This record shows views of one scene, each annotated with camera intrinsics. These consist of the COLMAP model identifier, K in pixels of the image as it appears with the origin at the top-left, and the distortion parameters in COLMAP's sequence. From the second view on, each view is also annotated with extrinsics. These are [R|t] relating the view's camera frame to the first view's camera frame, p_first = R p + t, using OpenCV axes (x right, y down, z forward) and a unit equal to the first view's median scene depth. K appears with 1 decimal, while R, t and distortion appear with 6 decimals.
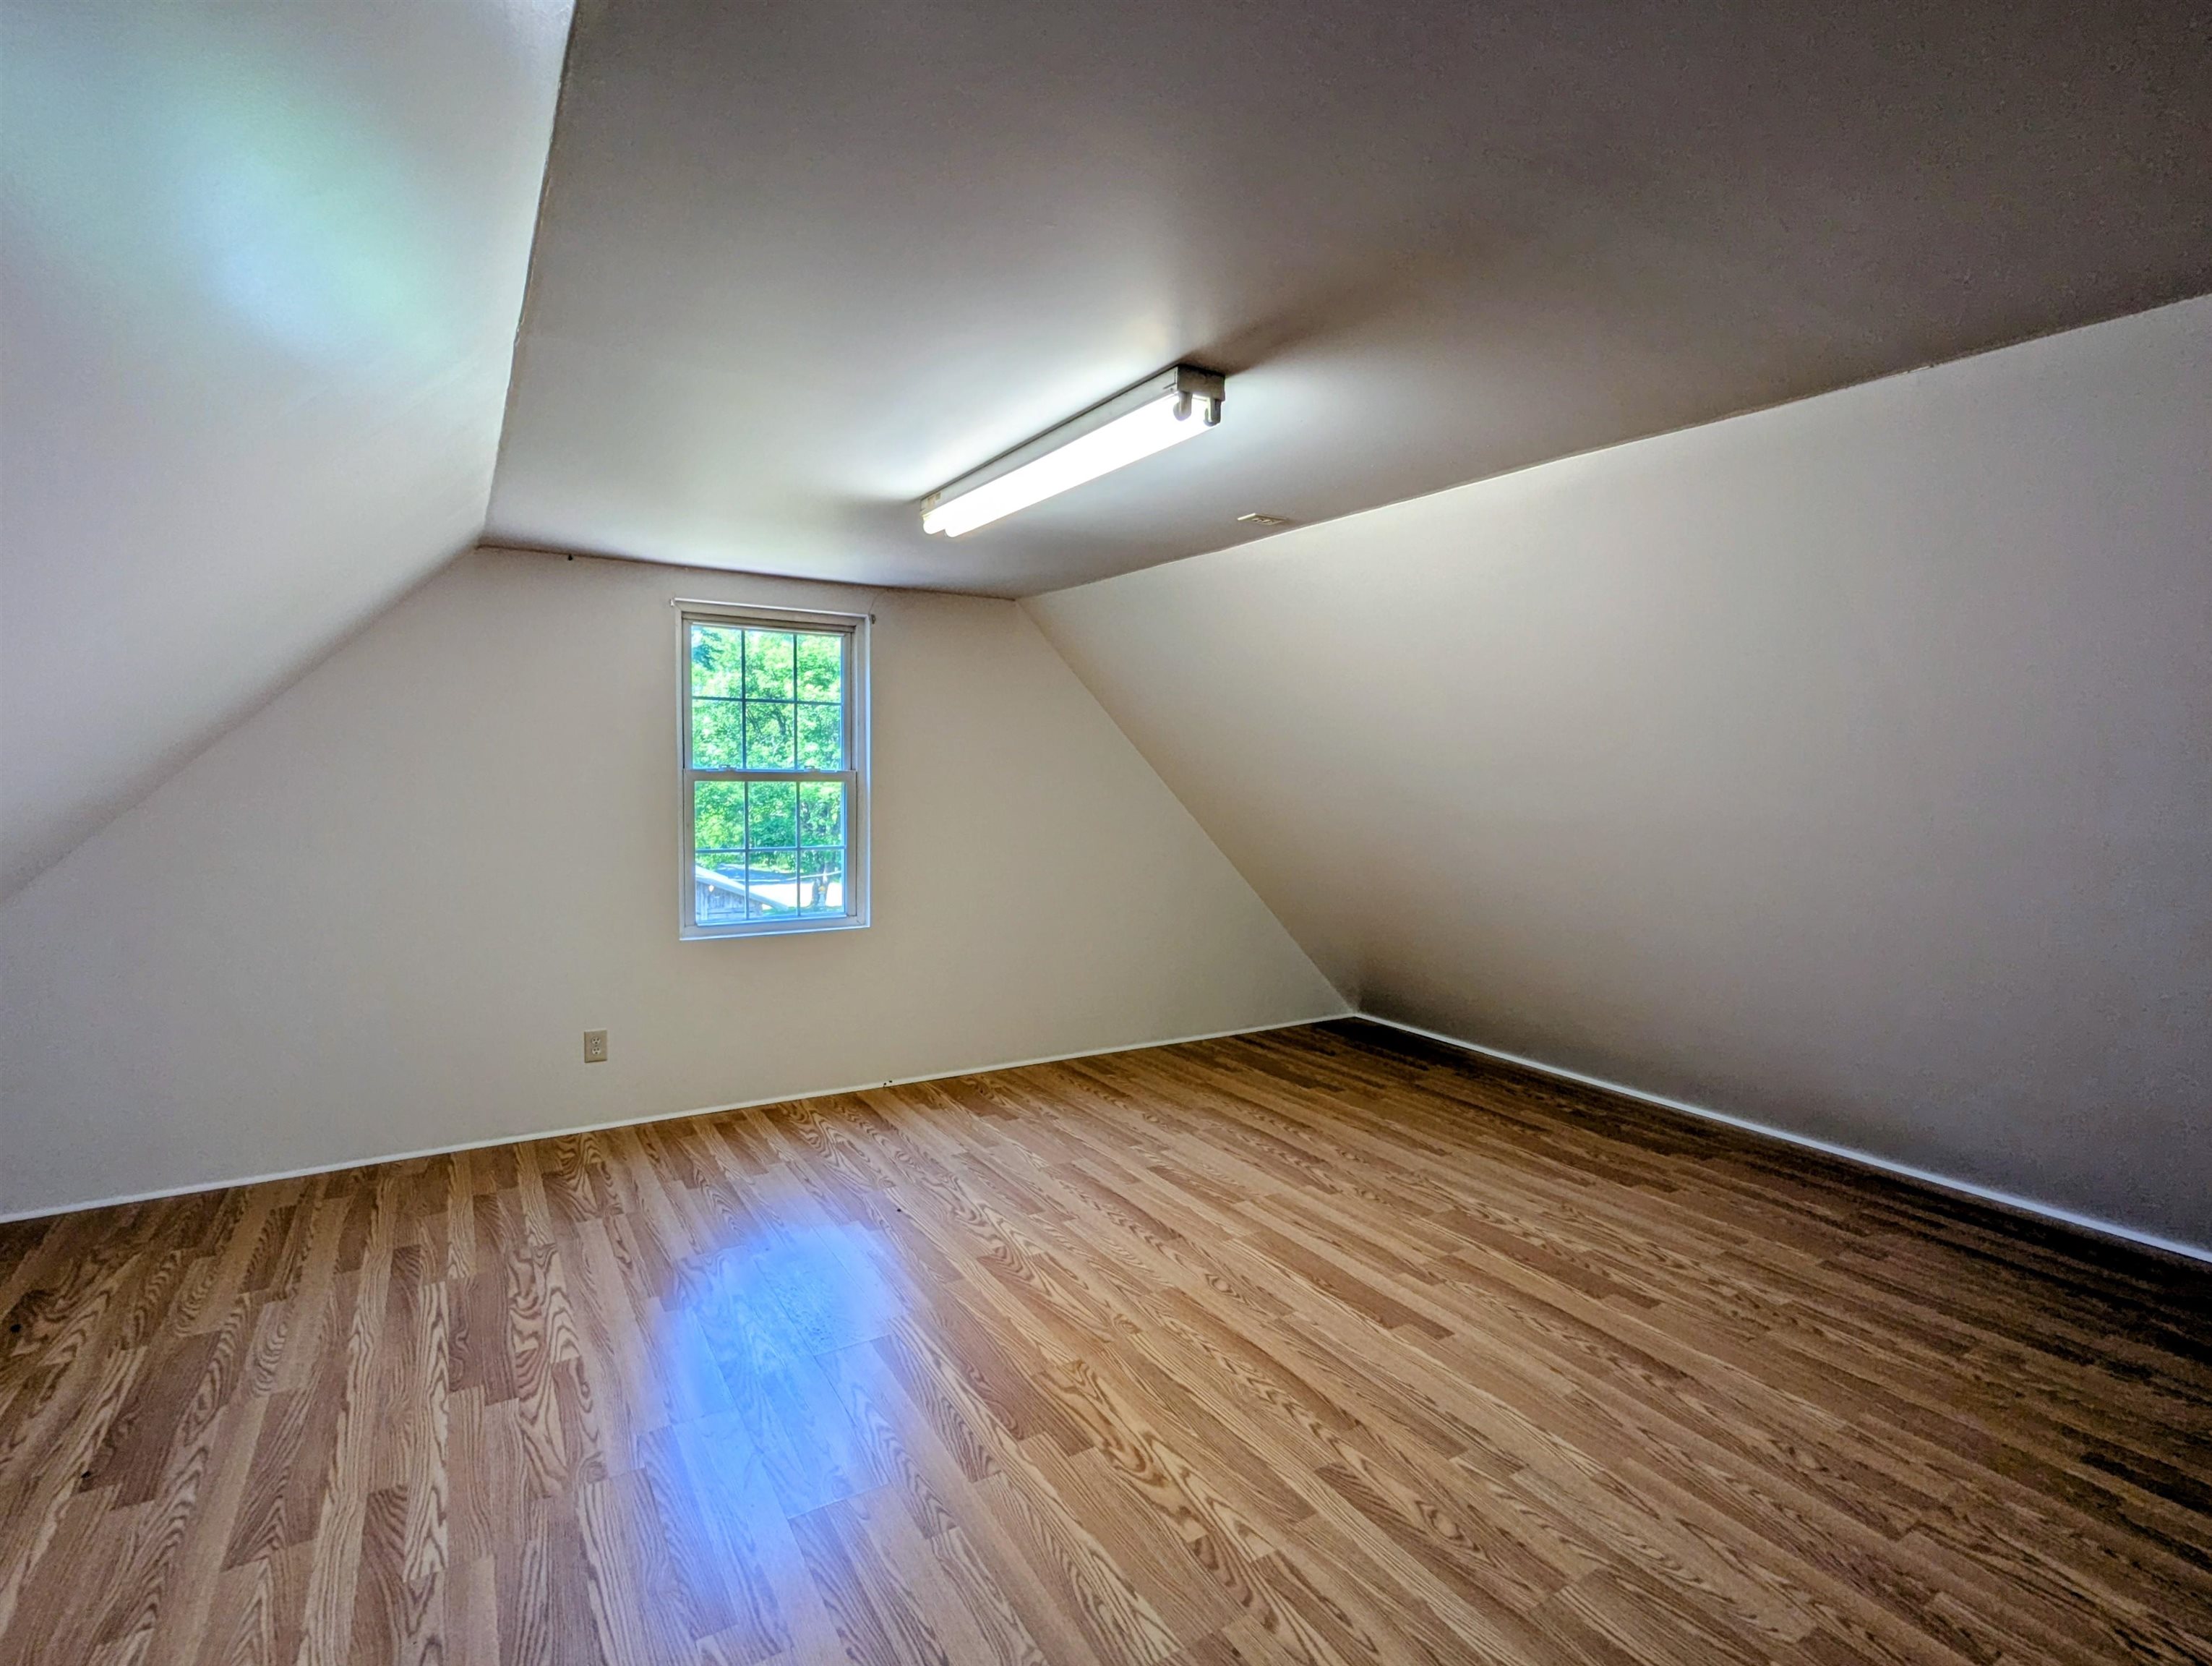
lens RADIAL K [[1058.0, 0, 1102.5], [0, 1058.0, 830.9], [0, 0, 1]] dist [0.006168, 0.002033]
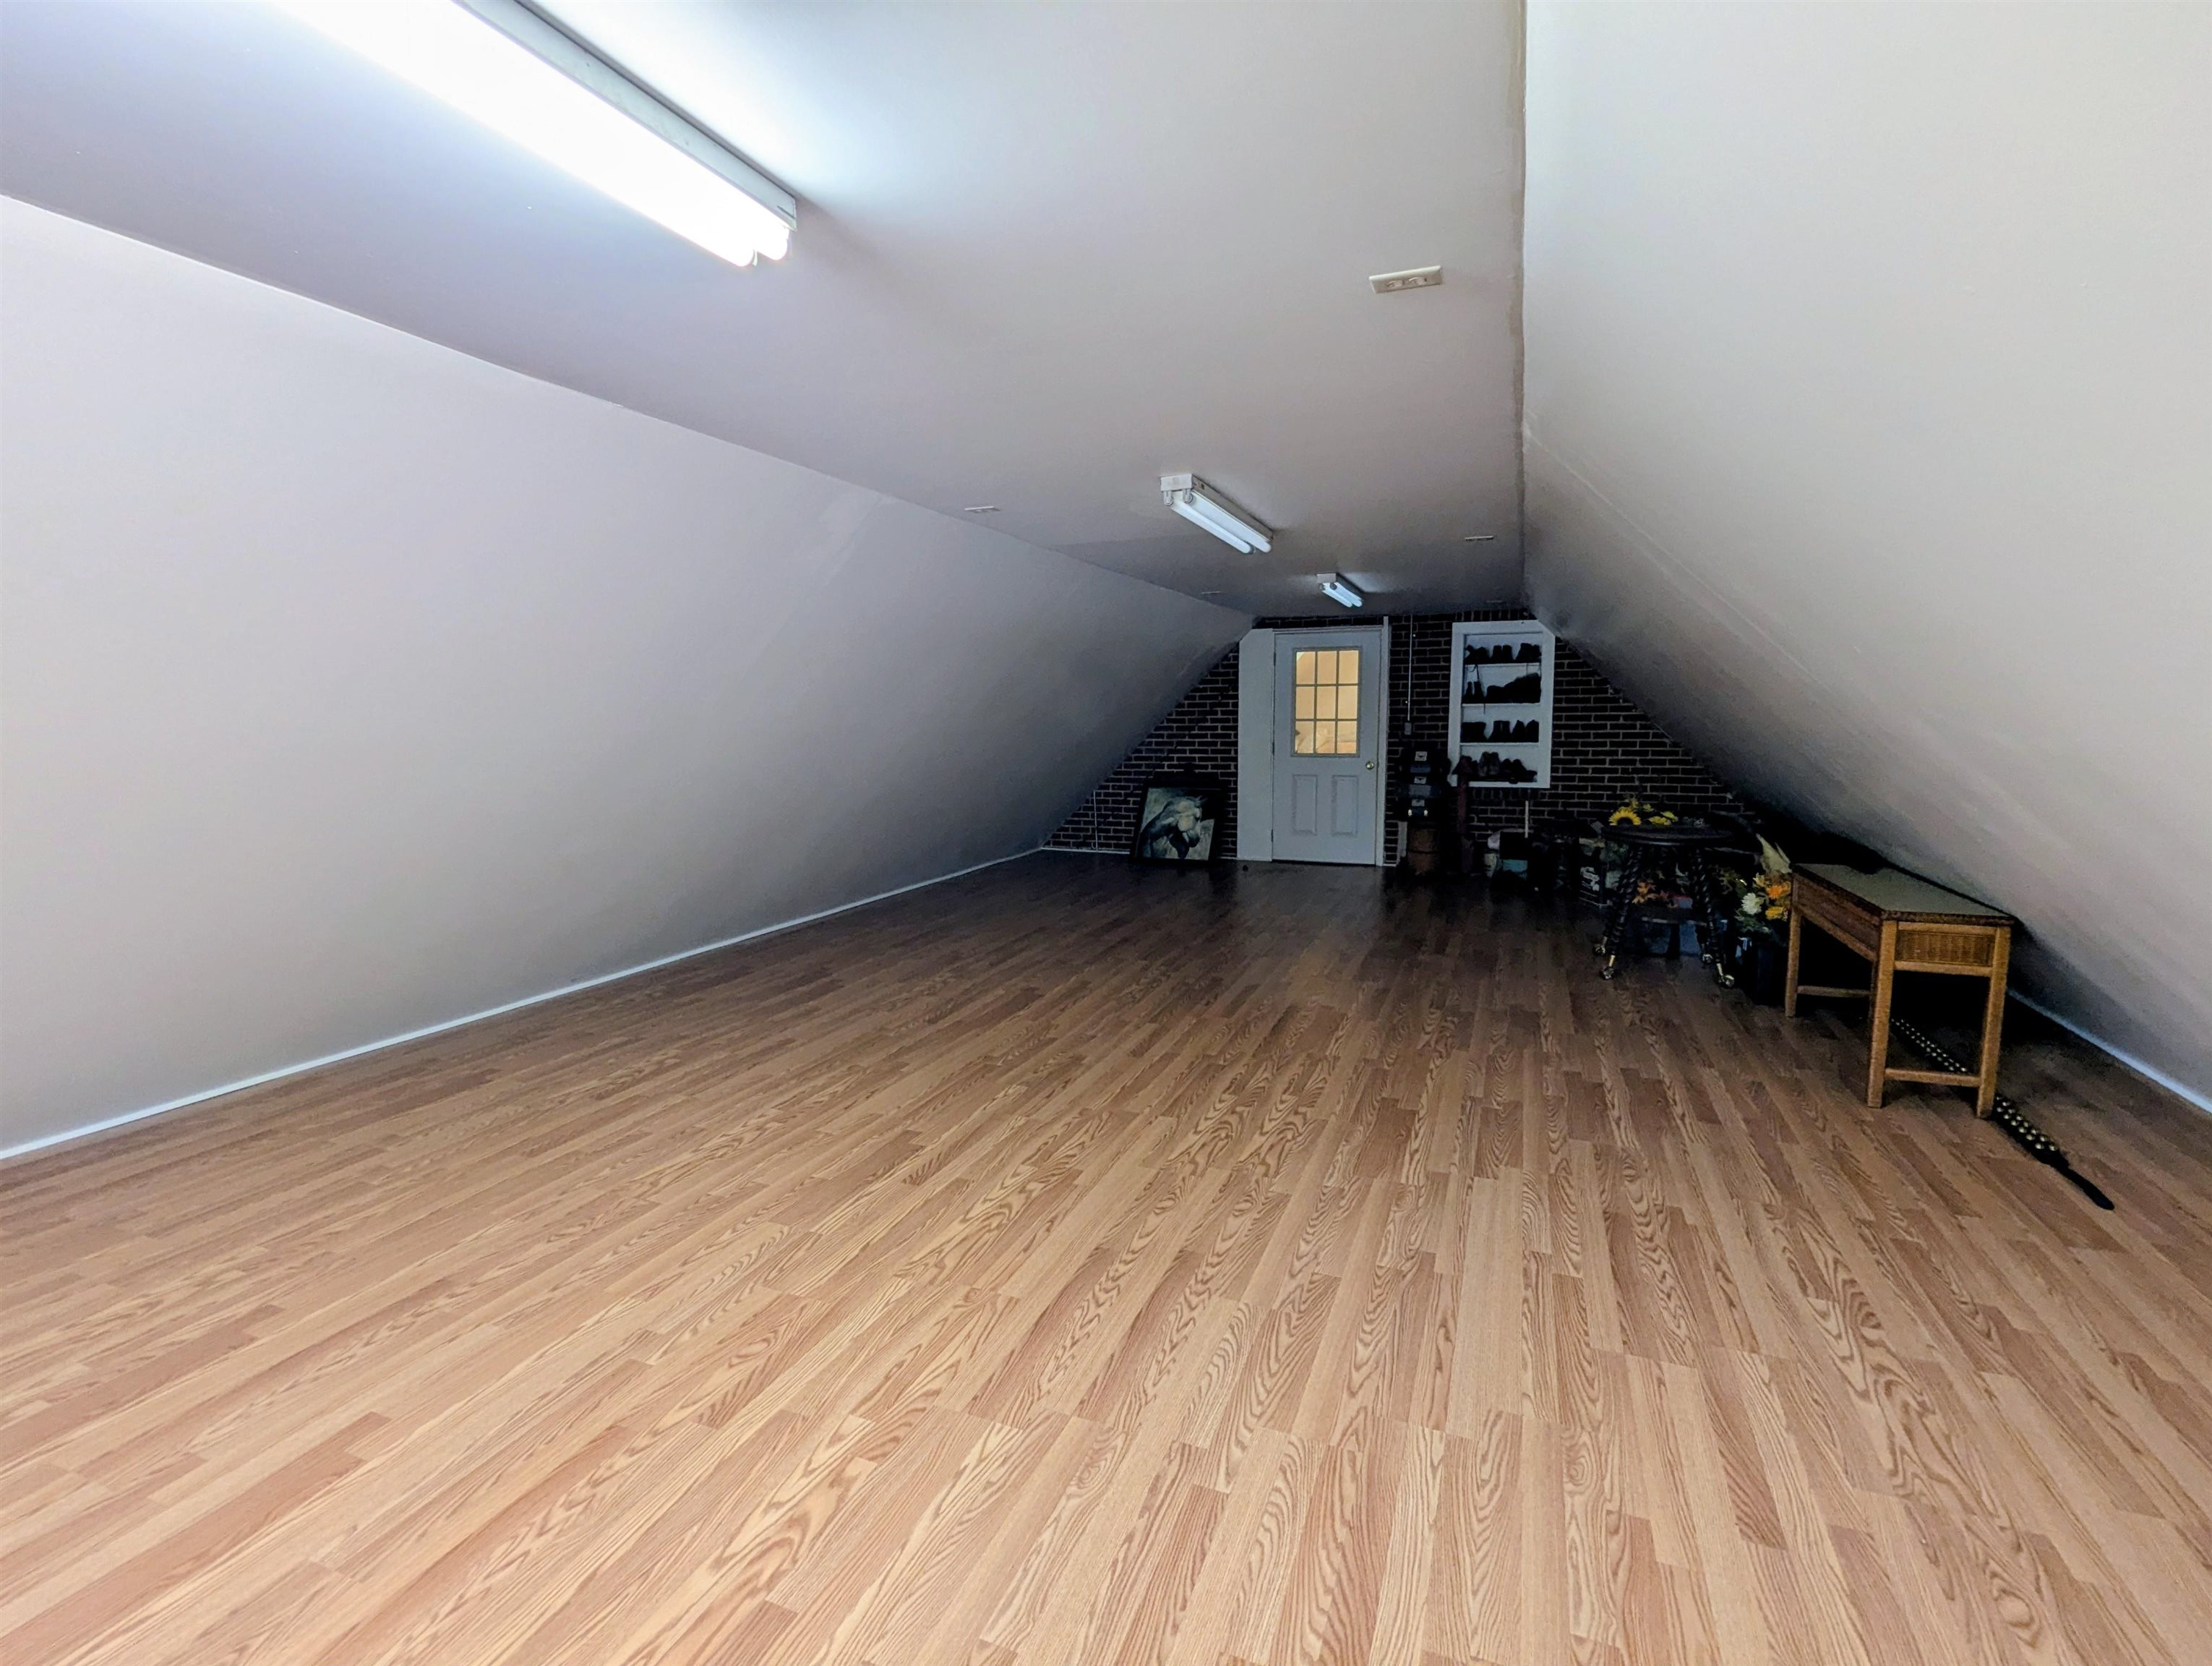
lens RADIAL K [[1058.0, 0, 1102.9], [0, 1058.0, 835.1], [0, 0, 1]] dist [0.006168, 0.002033]
pose [[-0.599619, -0.100263, 0.793980, -0.686408], [0.047296, 0.985947, 0.160222, -0.048004], [-0.798887, 0.133625, -0.586450, 1.189052]]
